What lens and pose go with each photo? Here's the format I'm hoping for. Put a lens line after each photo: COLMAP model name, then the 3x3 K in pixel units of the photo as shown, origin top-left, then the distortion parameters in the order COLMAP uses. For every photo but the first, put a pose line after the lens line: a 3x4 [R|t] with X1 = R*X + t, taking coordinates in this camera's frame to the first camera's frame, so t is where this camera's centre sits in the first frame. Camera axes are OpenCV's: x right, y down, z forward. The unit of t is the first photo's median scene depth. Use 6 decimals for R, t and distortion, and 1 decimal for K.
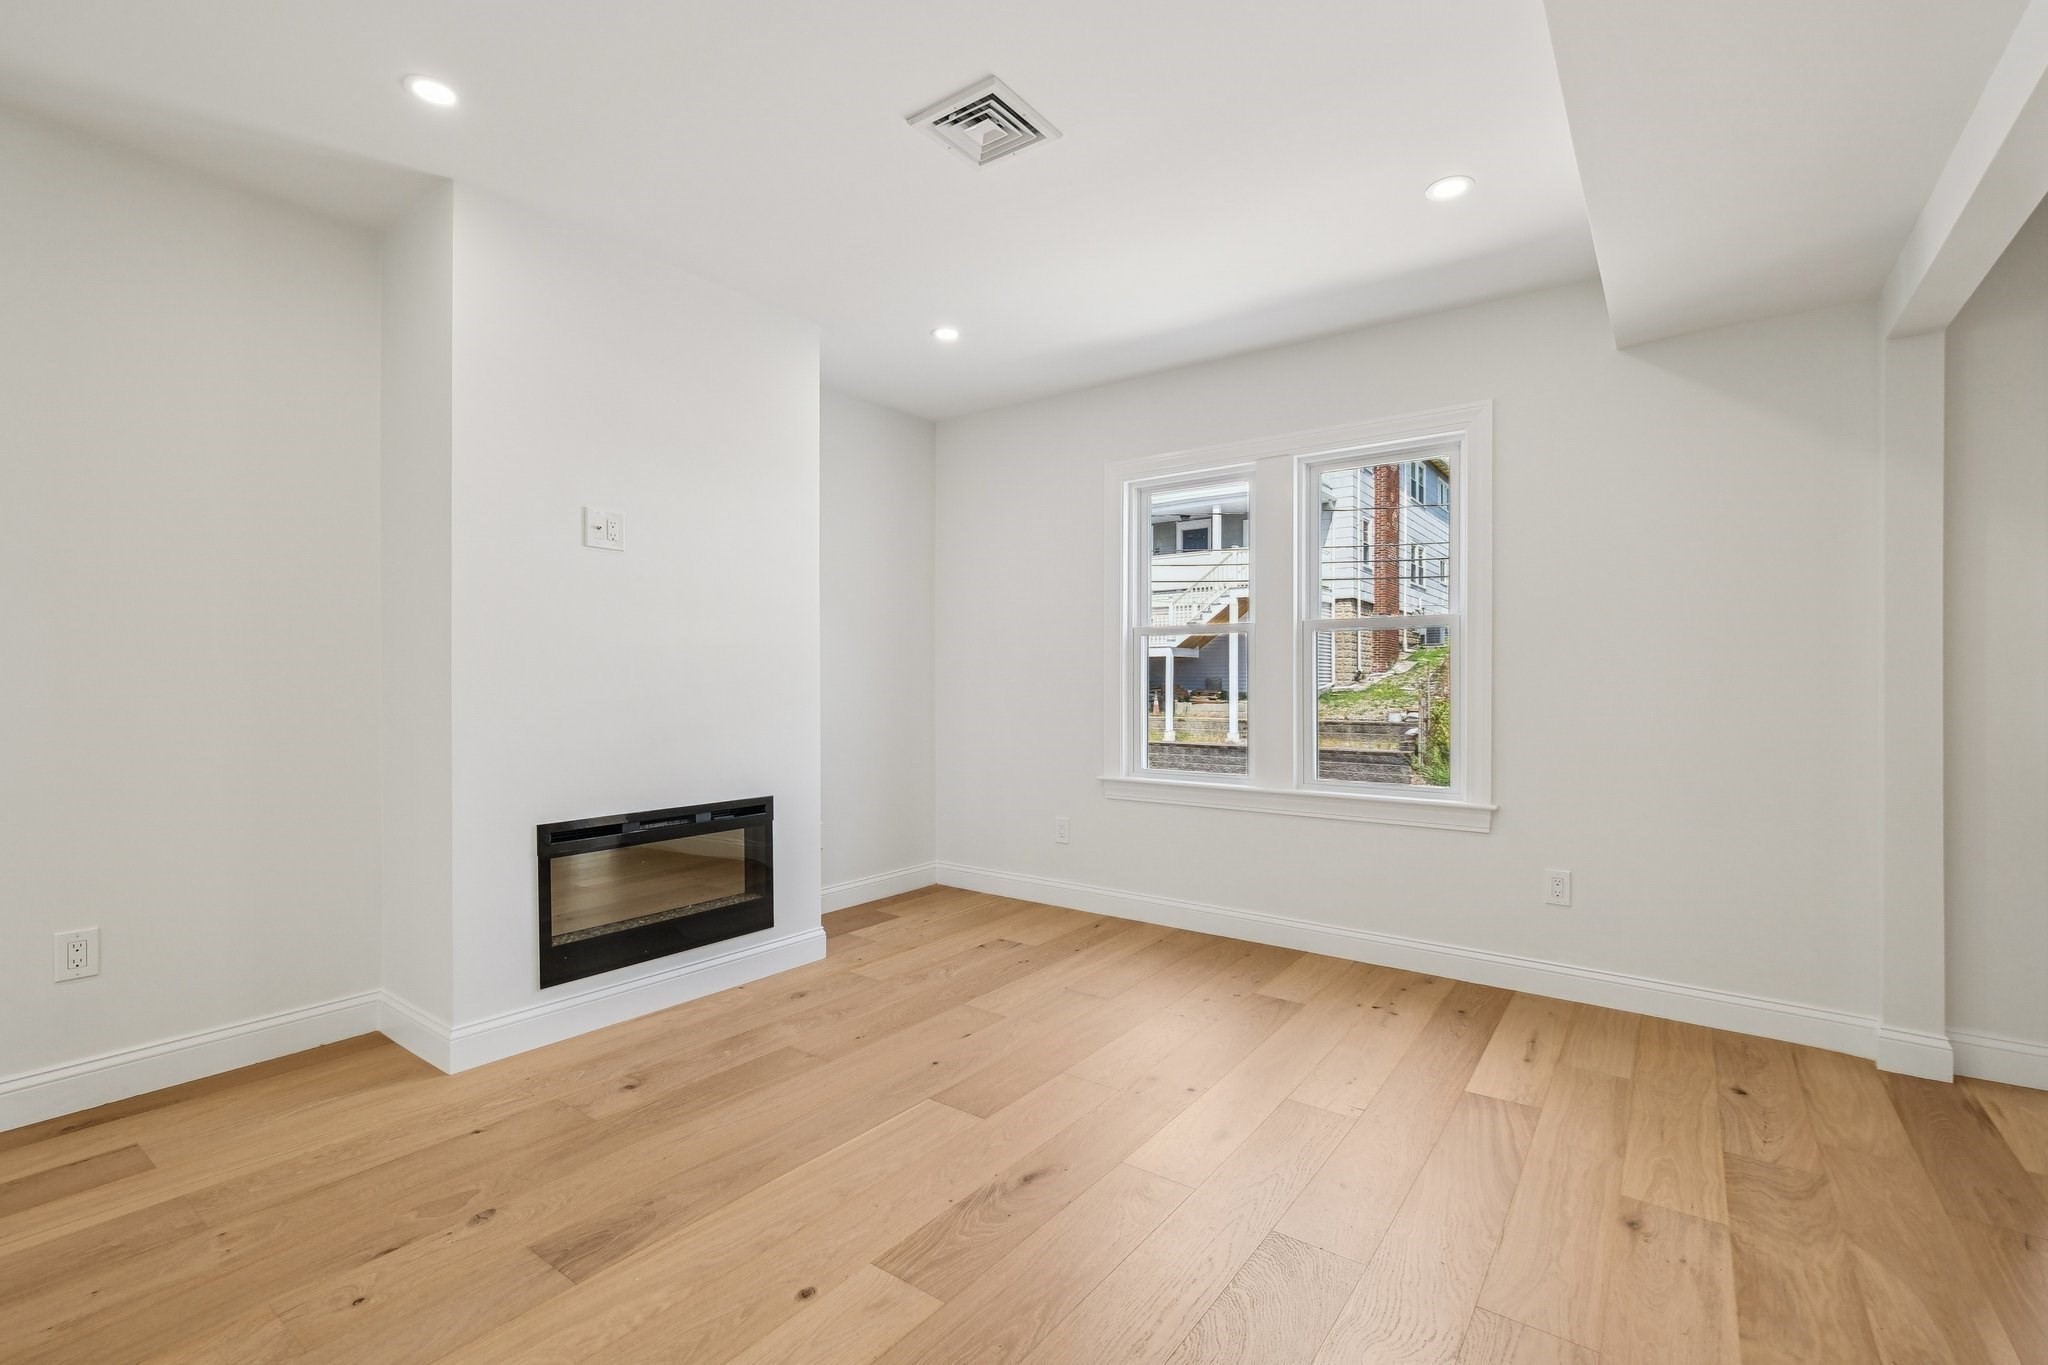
lens RADIAL K [[904.1, 0, 1015.2], [0, 904.1, 683.5], [0, 0, 1]] dist [-0.000179, 0.000428]
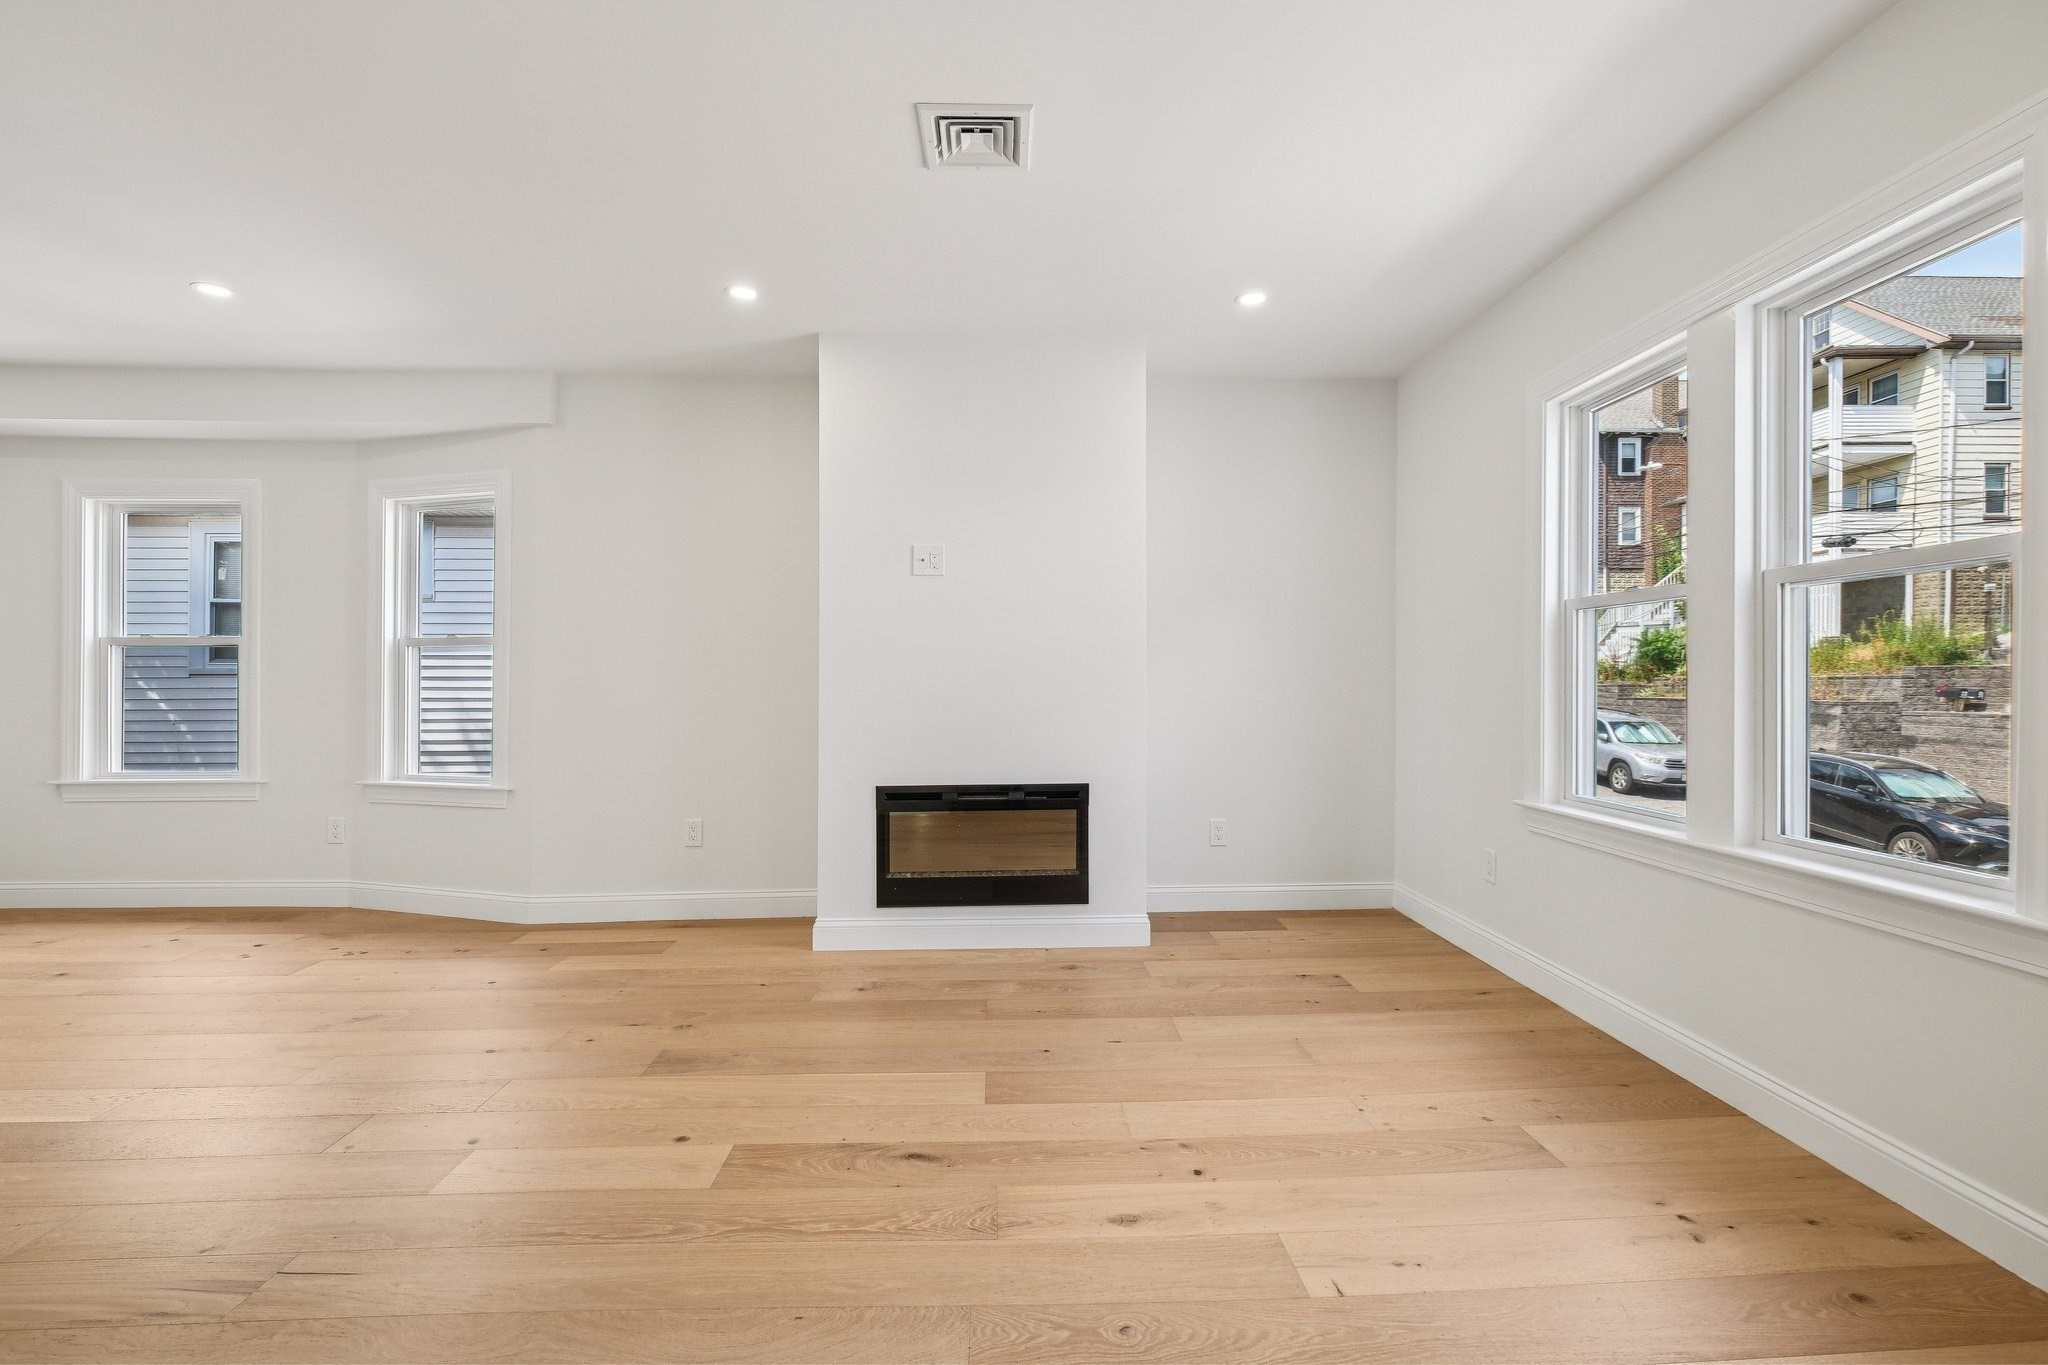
lens RADIAL K [[904.1, 0, 1040.8], [0, 904.1, 678.1], [0, 0, 1]] dist [-0.000179, 0.000428]
pose [[0.630109, -0.008133, -0.776464, 0.554364], [0.006523, 0.999965, -0.005181, 0.003303], [0.776480, -0.001801, 0.630140, 0.278285]]
